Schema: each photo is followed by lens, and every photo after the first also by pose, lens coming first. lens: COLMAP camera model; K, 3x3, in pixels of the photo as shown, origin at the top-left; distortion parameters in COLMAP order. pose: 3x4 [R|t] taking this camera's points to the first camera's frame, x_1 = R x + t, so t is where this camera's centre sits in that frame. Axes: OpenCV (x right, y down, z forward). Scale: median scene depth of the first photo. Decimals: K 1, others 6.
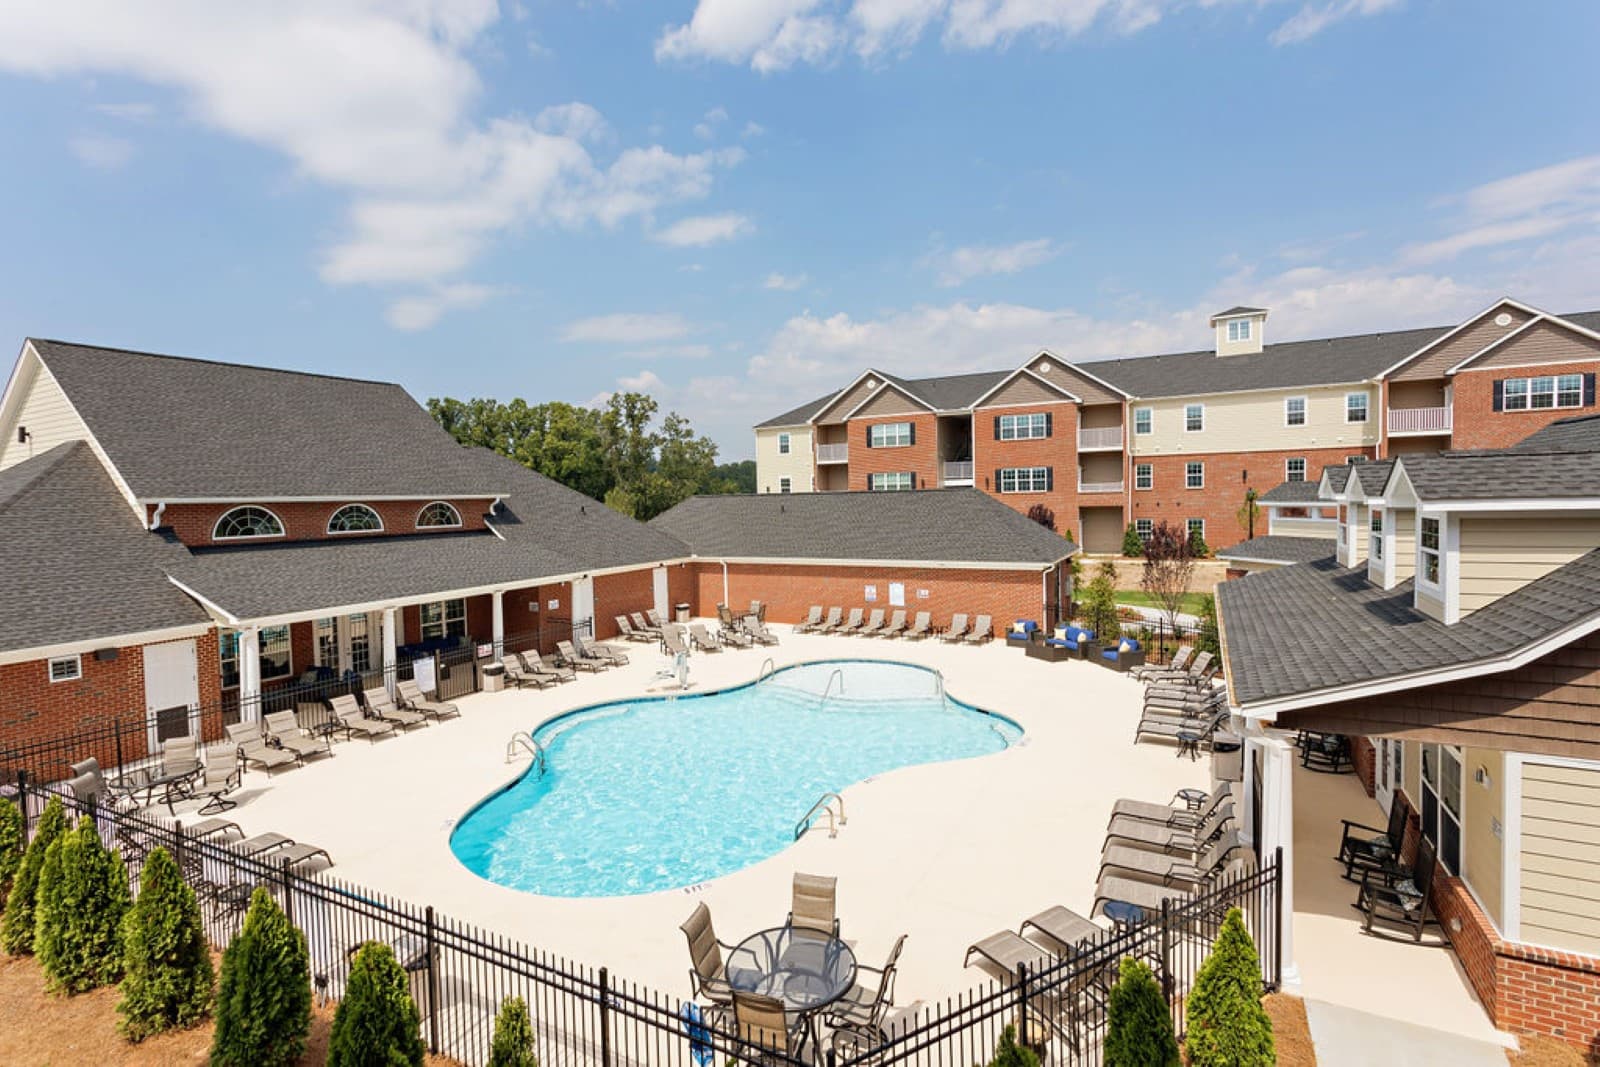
lens RADIAL K [[753.4, 0, 795.6], [0, 753.4, 524.7], [0, 0, 1]] dist [0.001128, 0.006204]
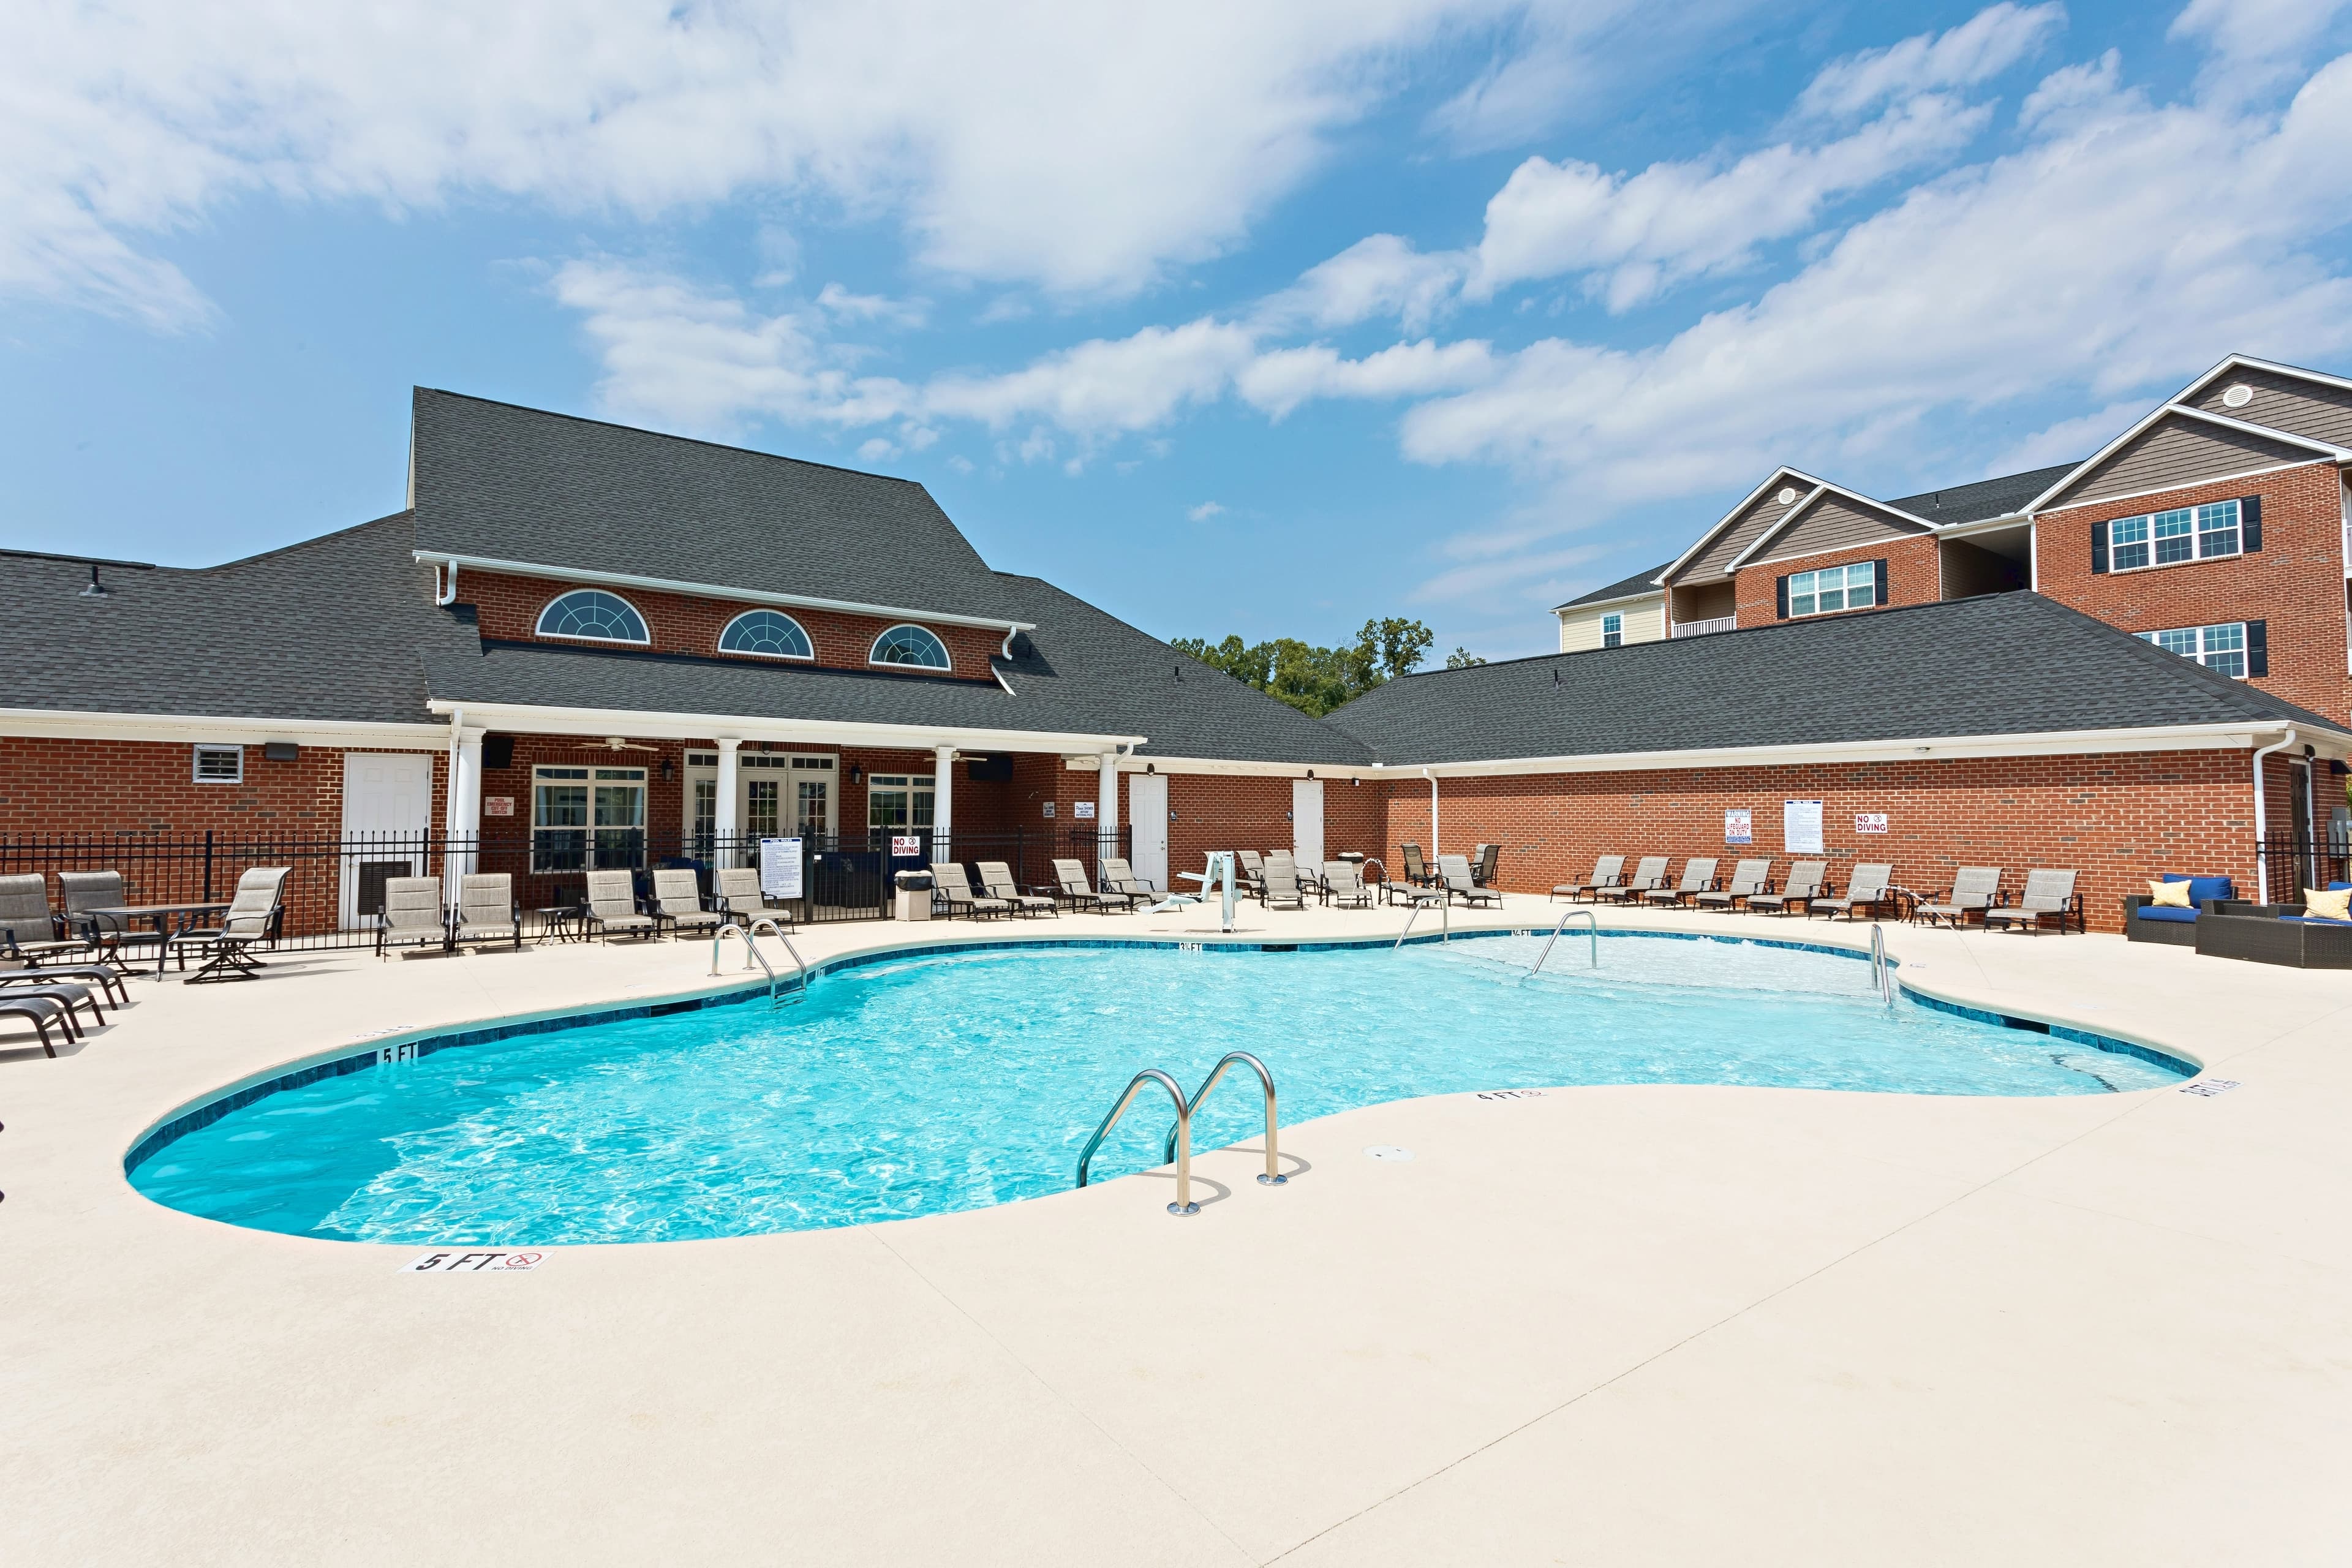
lens RADIAL K [[1107.4, 0, 1169.5], [0, 1107.4, 771.1], [0, 0, 1]] dist [0.001128, 0.006204]
pose [[0.903941, 0.008345, -0.427576, 0.070205], [-0.040425, 0.997000, -0.066004, 0.107418], [0.425742, 0.076948, 0.901567, 0.240540]]
